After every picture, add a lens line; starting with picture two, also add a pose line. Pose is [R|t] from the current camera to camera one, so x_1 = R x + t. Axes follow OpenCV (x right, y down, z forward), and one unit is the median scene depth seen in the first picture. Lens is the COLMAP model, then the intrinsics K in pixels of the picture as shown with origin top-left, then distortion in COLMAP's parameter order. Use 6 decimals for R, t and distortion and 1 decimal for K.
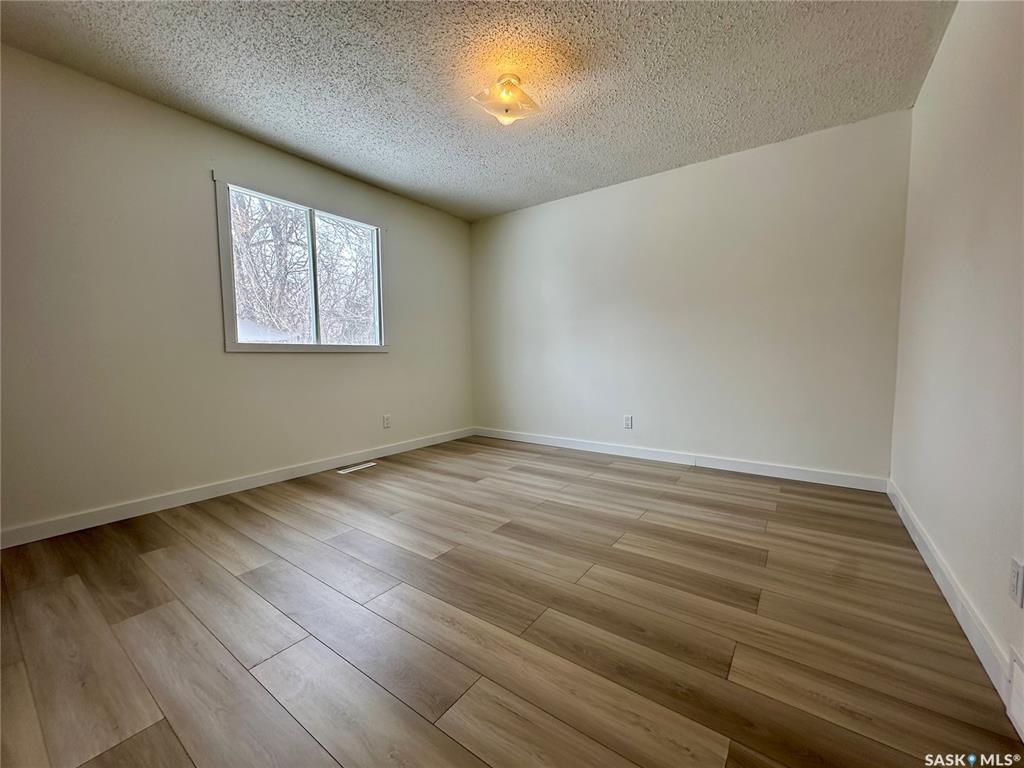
lens RADIAL K [[409.4, 0, 512.7], [0, 409.4, 388.6], [0, 0, 1]] dist [-0.001467, 0.000645]
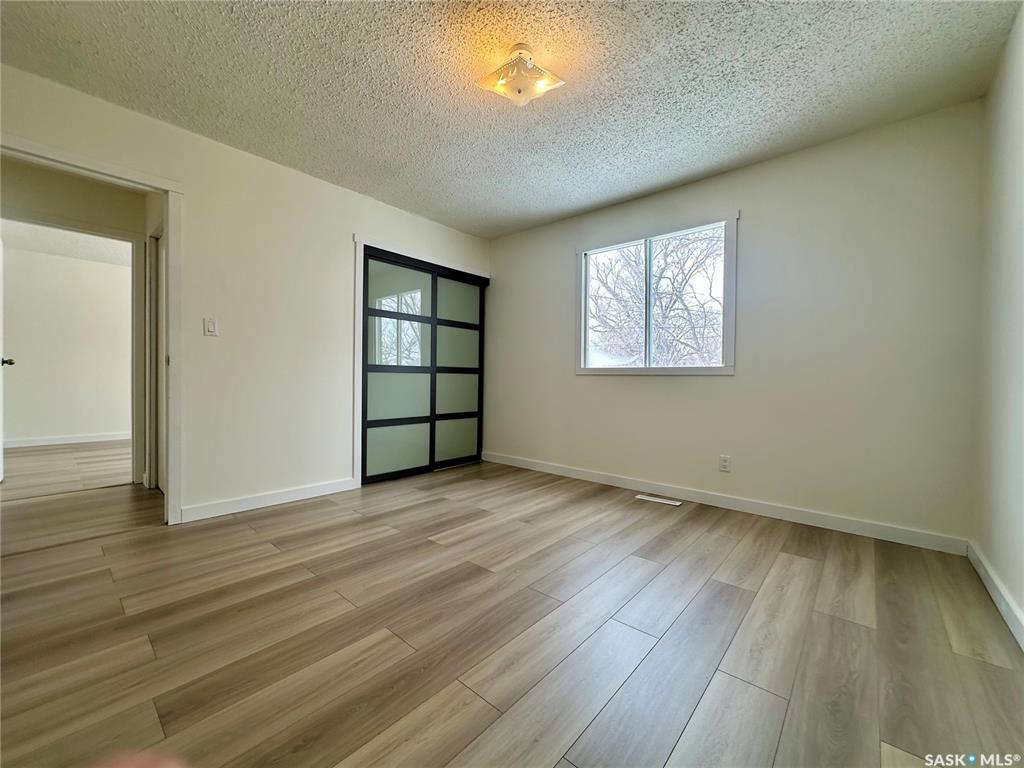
lens RADIAL K [[409.4, 0, 511.7], [0, 409.4, 389.1], [0, 0, 1]] dist [-0.001467, 0.000645]
pose [[-0.094899, 0.033560, -0.994921, 0.631054], [-0.093650, 0.994698, 0.042485, -0.070882], [0.991072, 0.097207, -0.091253, 0.827436]]
